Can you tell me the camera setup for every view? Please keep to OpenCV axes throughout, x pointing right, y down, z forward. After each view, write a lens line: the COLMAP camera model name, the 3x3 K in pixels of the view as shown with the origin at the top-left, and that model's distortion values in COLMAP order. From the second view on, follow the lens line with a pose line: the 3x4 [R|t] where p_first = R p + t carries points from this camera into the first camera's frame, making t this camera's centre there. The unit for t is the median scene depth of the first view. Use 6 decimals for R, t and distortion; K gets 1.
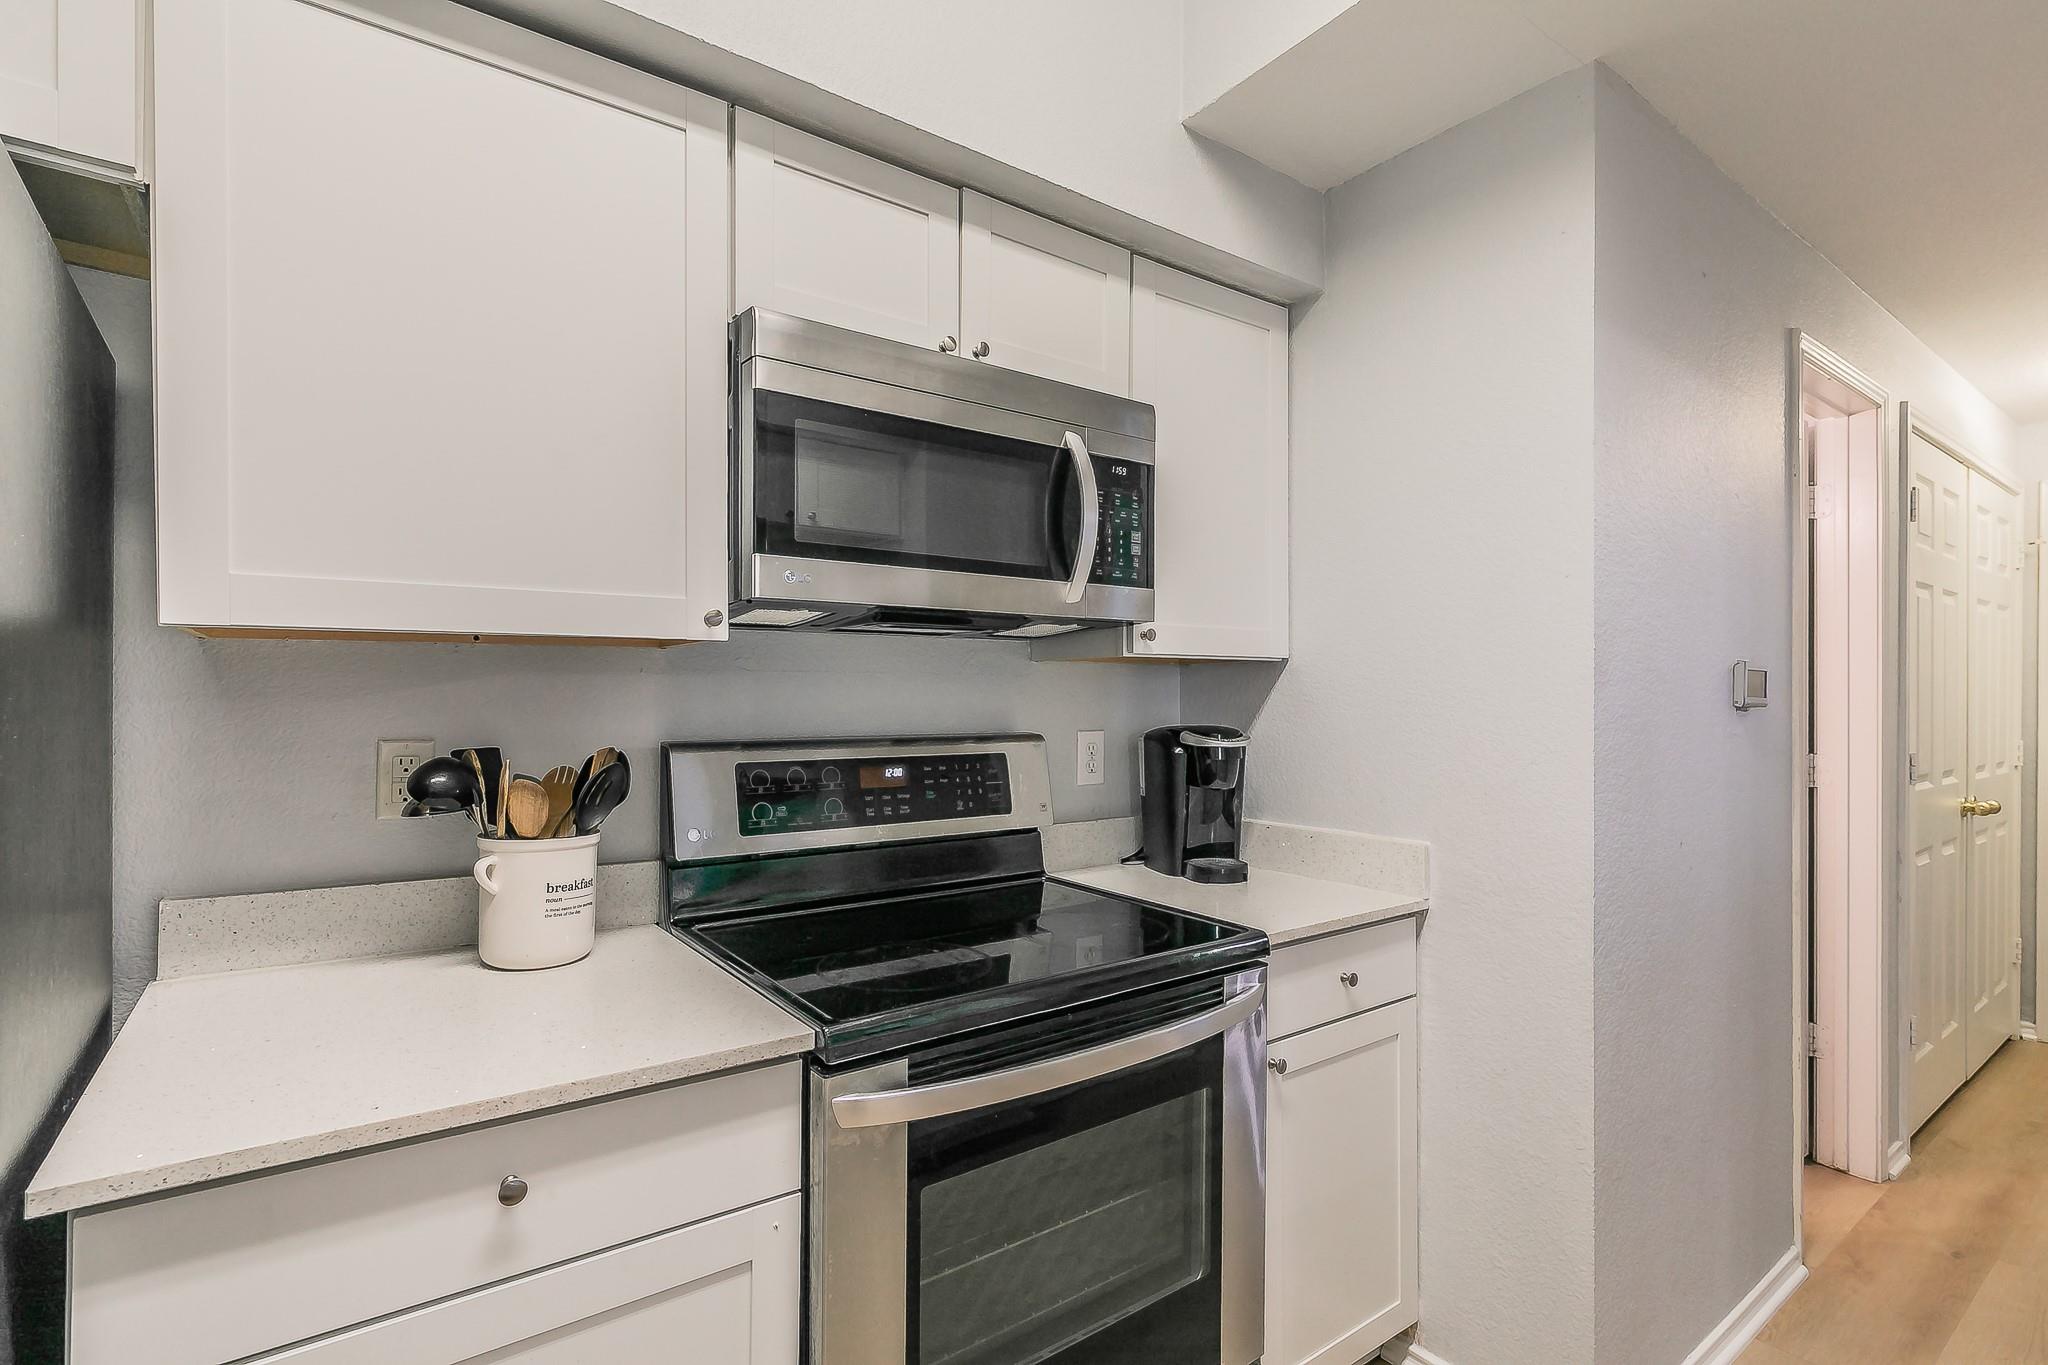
lens RADIAL K [[972.8, 0, 1012.4], [0, 972.8, 703.7], [0, 0, 1]] dist [0.001029, 0.000059]
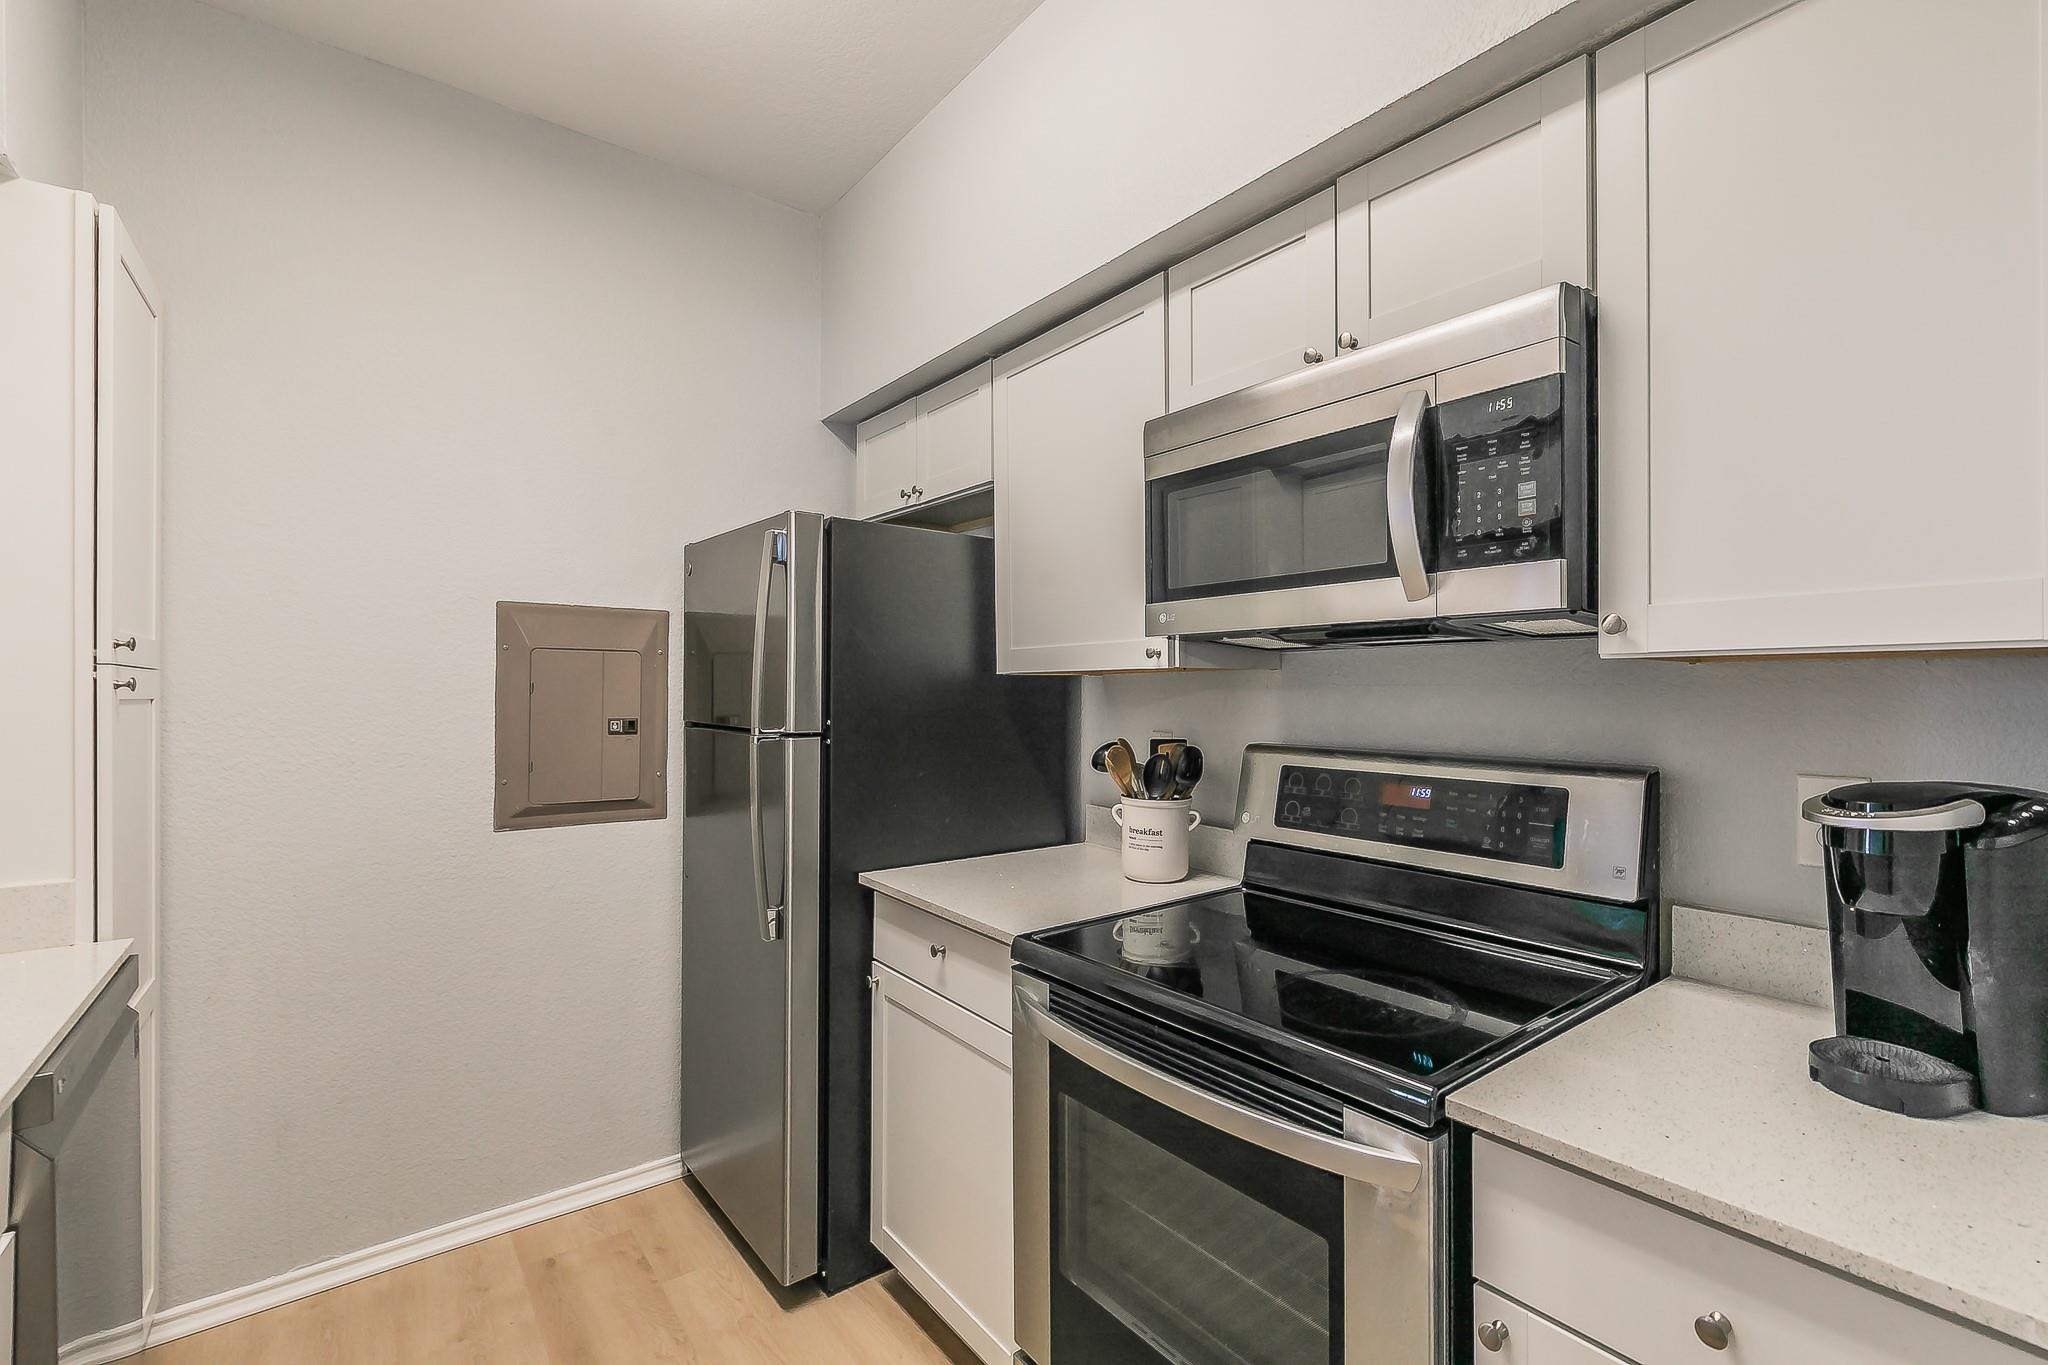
lens RADIAL K [[908.9, 0, 1028.0], [0, 908.9, 675.6], [0, 0, 1]] dist [0.003948, 0.000382]
pose [[0.011519, -0.013030, -0.999849, 0.770049], [0.000843, 0.999915, -0.013021, -0.031009], [0.999933, -0.000693, 0.011529, 0.637021]]
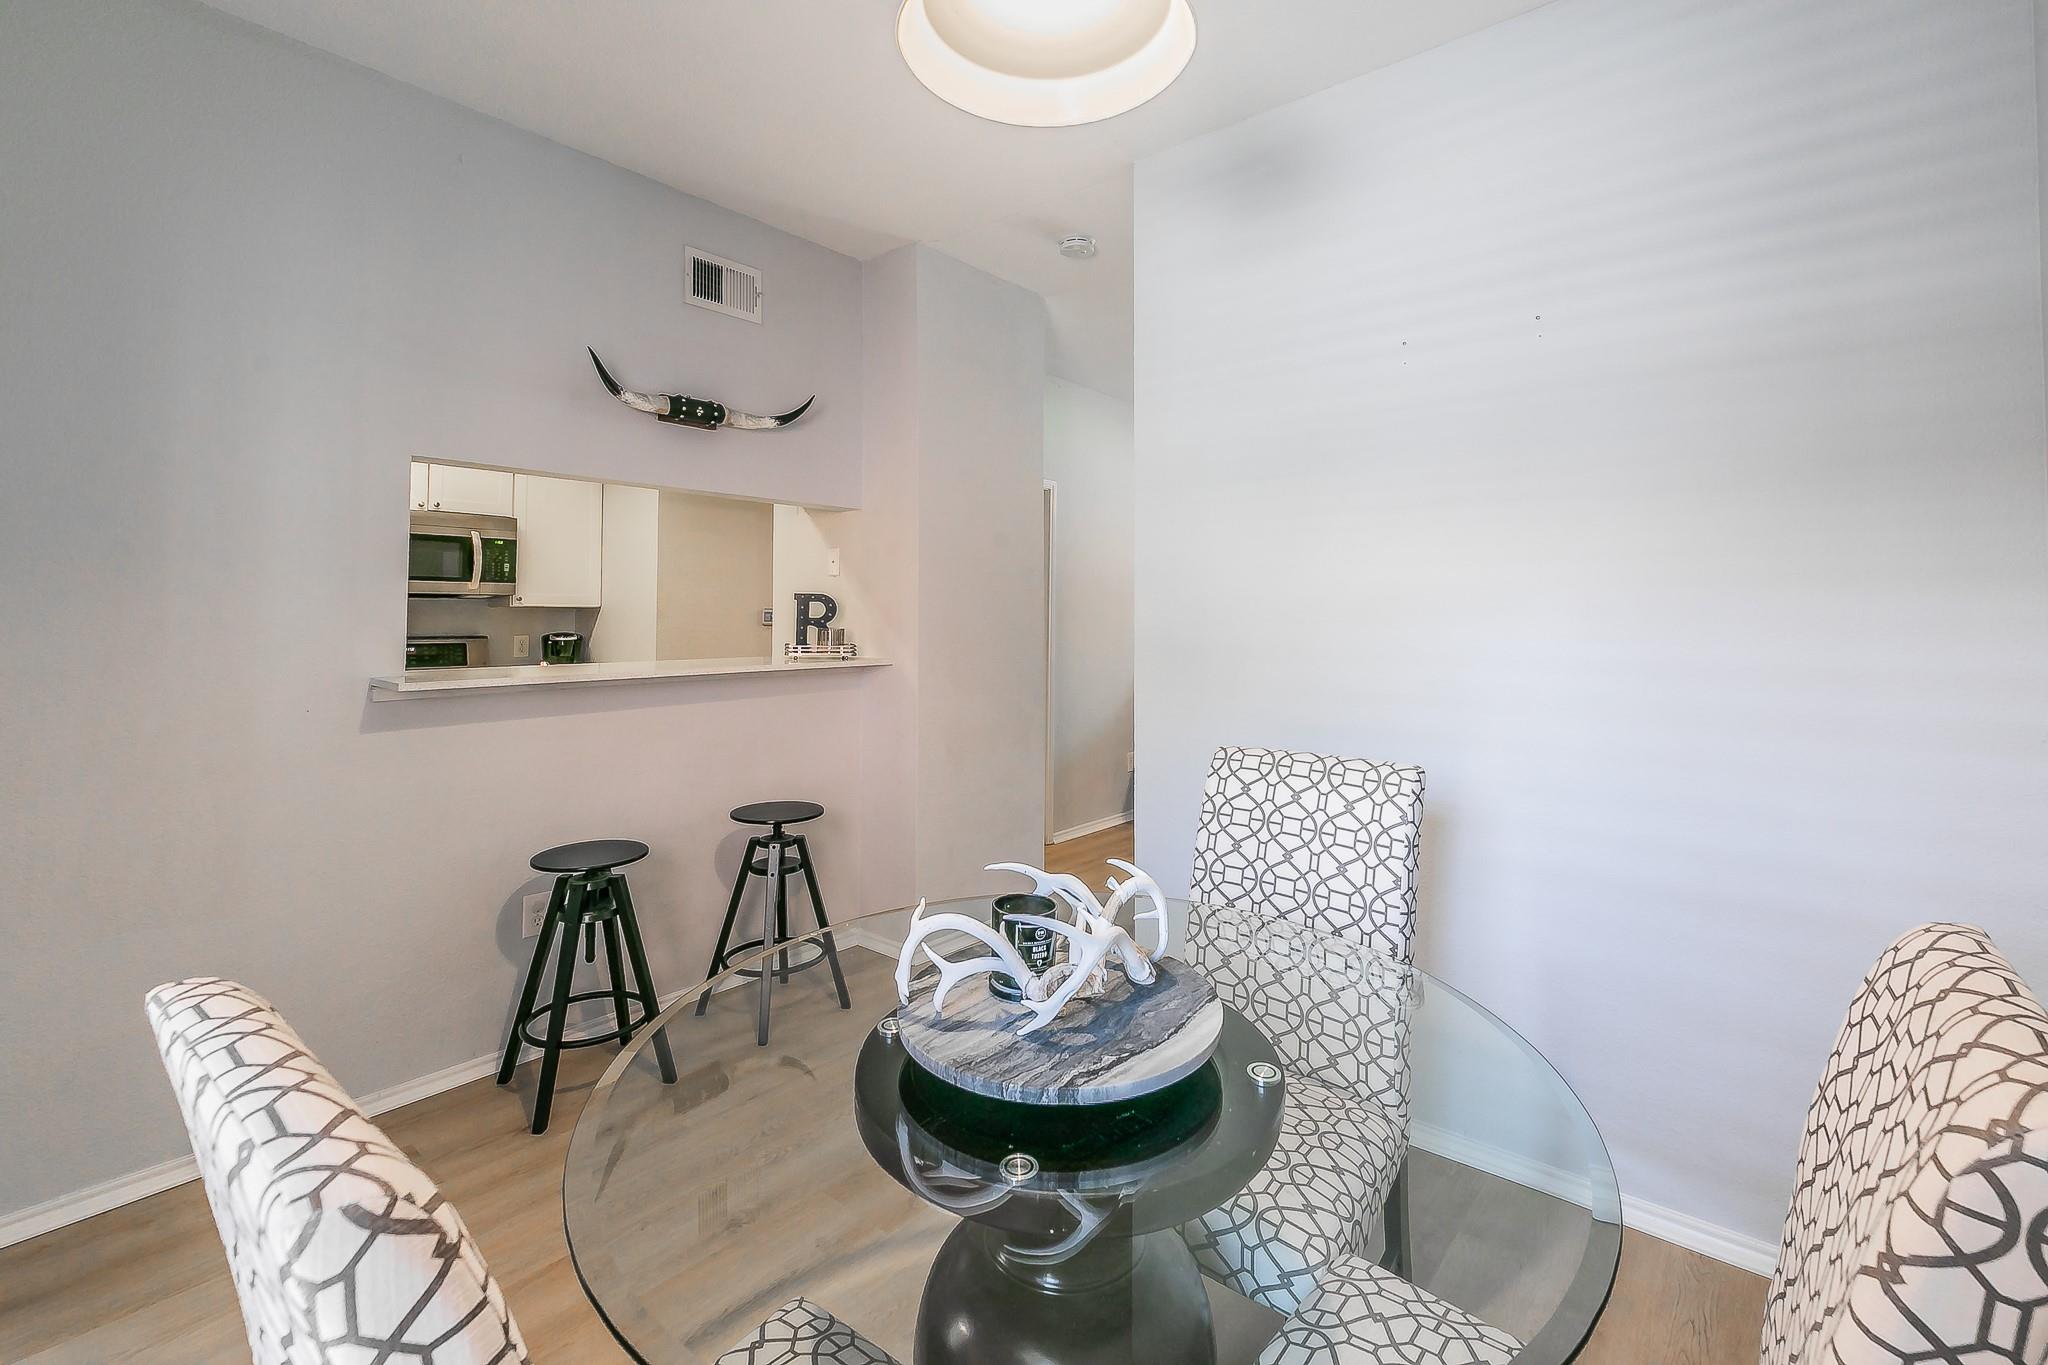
lens RADIAL K [[908.9, 0, 1014.2], [0, 908.9, 583.3], [0, 0, 1]] dist [0.003948, 0.000382]
pose [[0.977018, 0.006337, 0.213061, 1.008085], [0.003924, 0.998854, -0.047703, 0.013412], [-0.213120, 0.047443, 0.975874, -1.906145]]
